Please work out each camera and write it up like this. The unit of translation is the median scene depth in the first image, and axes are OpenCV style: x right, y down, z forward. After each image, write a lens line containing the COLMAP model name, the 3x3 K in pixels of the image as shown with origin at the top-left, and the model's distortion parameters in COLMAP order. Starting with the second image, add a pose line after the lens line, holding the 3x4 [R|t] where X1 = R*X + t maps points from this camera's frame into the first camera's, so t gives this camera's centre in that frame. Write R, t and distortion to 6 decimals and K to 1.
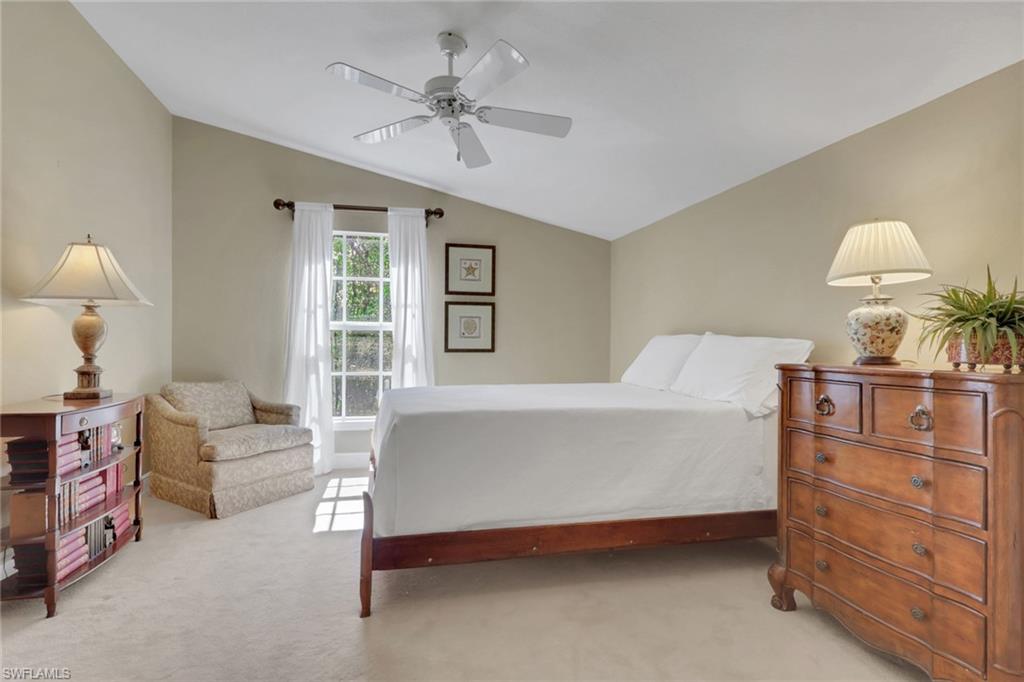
lens RADIAL K [[496.1, 0, 492.9], [0, 496.1, 349.8], [0, 0, 1]] dist [0.000462, 0.001959]
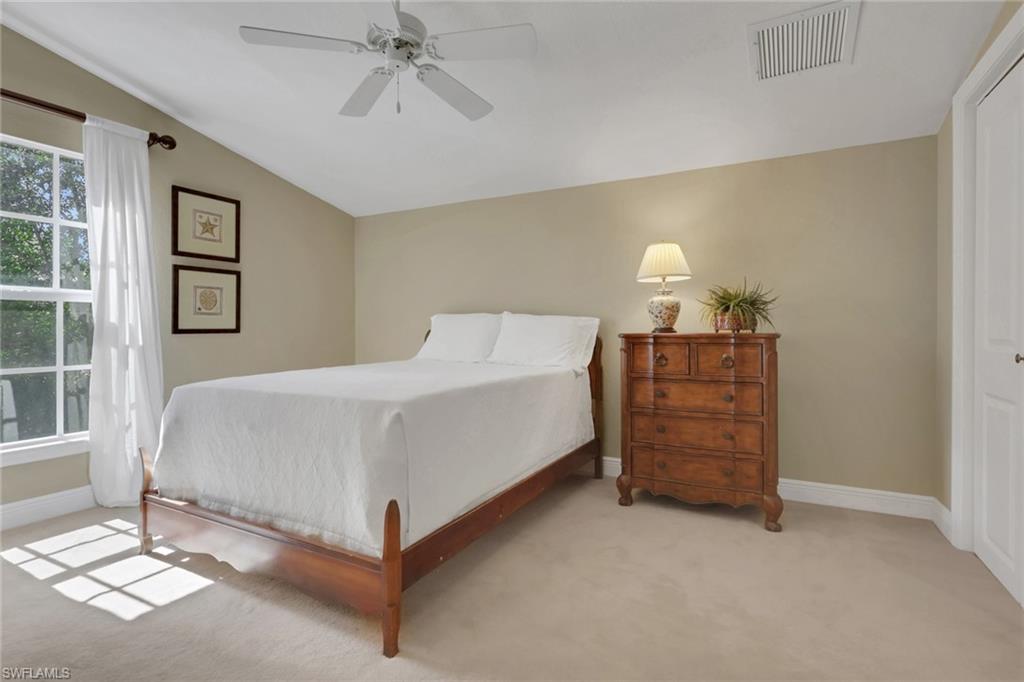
lens RADIAL K [[496.1, 0, 508.2], [0, 496.1, 333.7], [0, 0, 1]] dist [0.000462, 0.001959]
pose [[0.660574, -0.016941, 0.750570, -0.730204], [0.013684, 0.999851, 0.010524, 0.008966], [-0.750636, 0.003319, 0.660708, 0.321116]]
